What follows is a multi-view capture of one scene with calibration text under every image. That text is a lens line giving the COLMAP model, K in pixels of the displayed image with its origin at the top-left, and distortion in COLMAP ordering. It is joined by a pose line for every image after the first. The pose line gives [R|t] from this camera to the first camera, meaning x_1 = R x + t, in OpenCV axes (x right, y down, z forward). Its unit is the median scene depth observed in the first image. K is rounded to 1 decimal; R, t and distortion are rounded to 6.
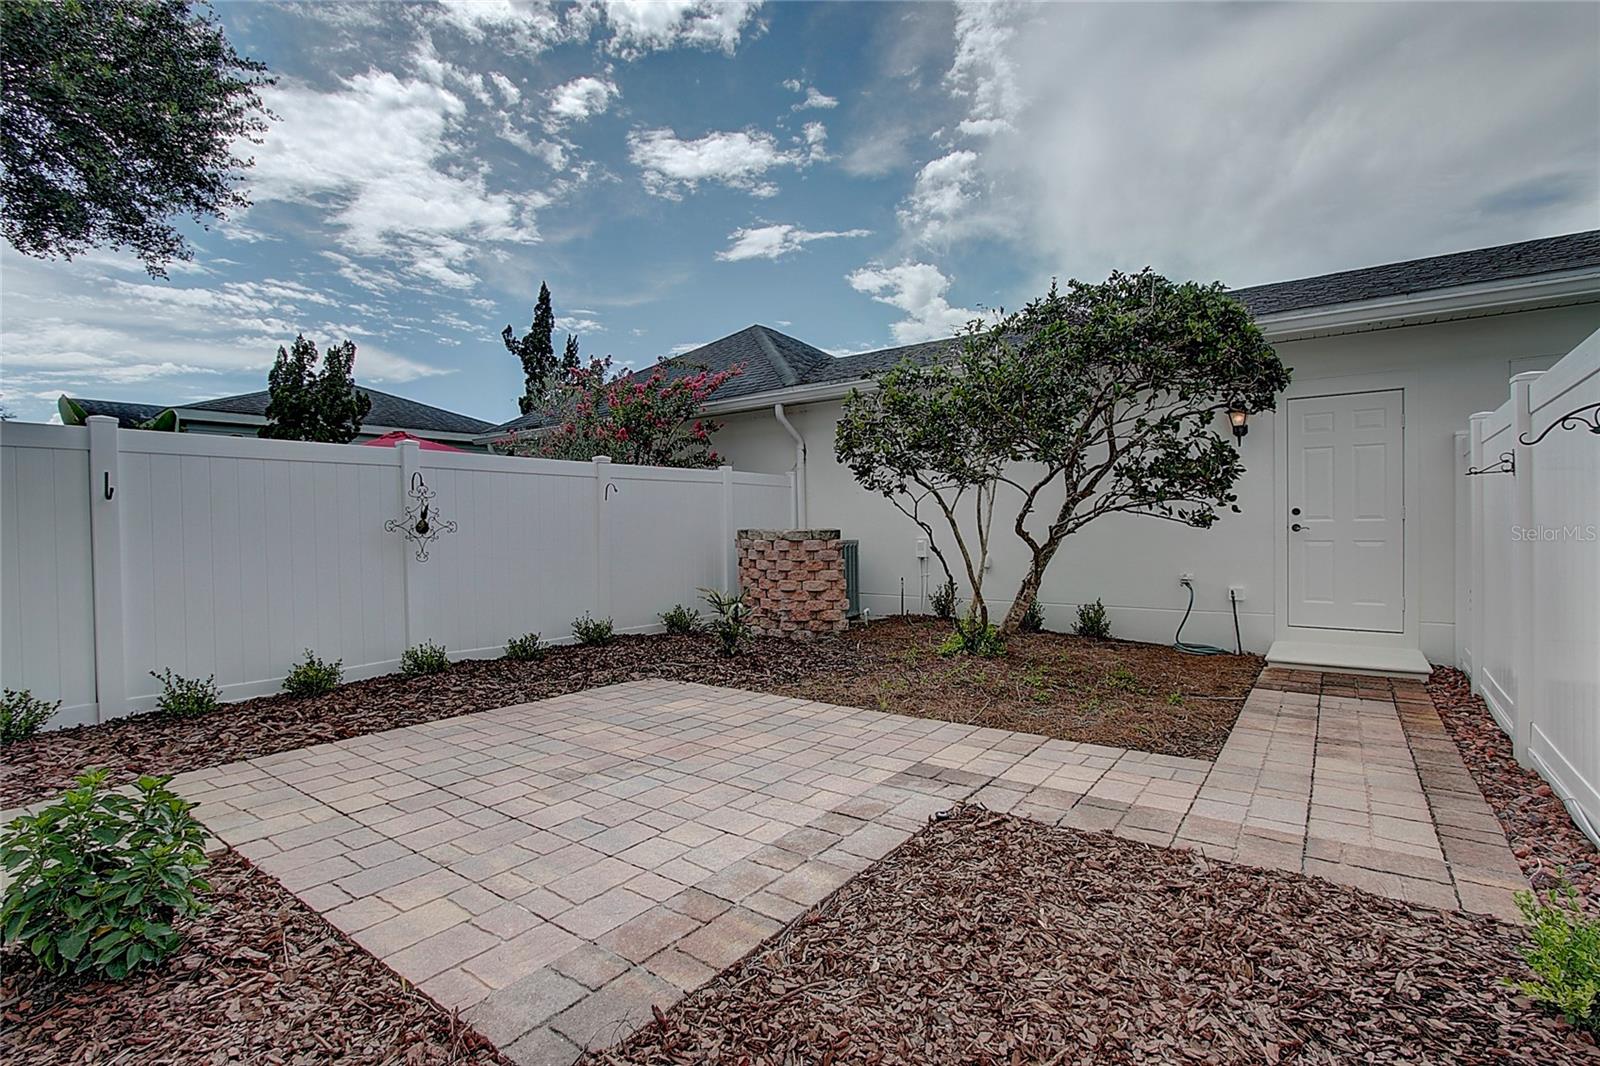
lens RADIAL K [[747.1, 0, 797.0], [0, 747.1, 535.7], [0, 0, 1]] dist [-0.015966, 0.001938]
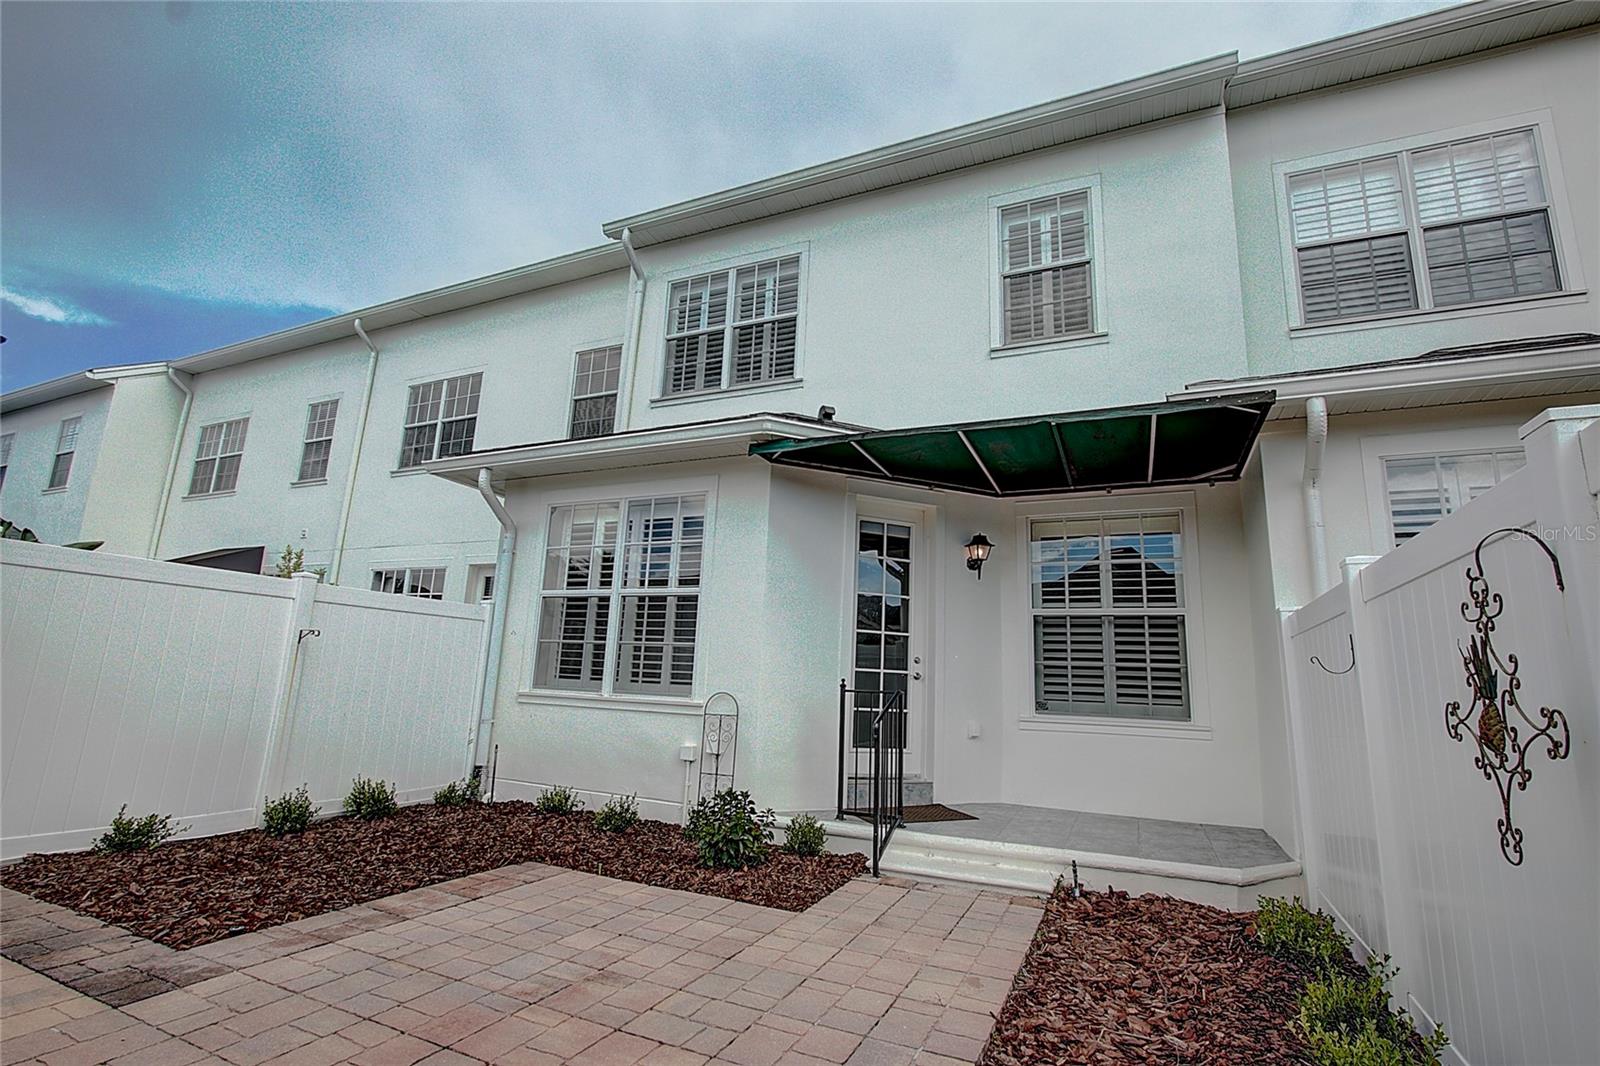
lens RADIAL K [[747.1, 0, 797.0], [0, 747.1, 535.7], [0, 0, 1]] dist [-0.015966, 0.001938]
pose [[-0.977922, -0.074001, -0.195428, -0.333690], [-0.036416, 0.981238, -0.189330, -0.033236], [0.205772, -0.178033, -0.962269, 2.076157]]
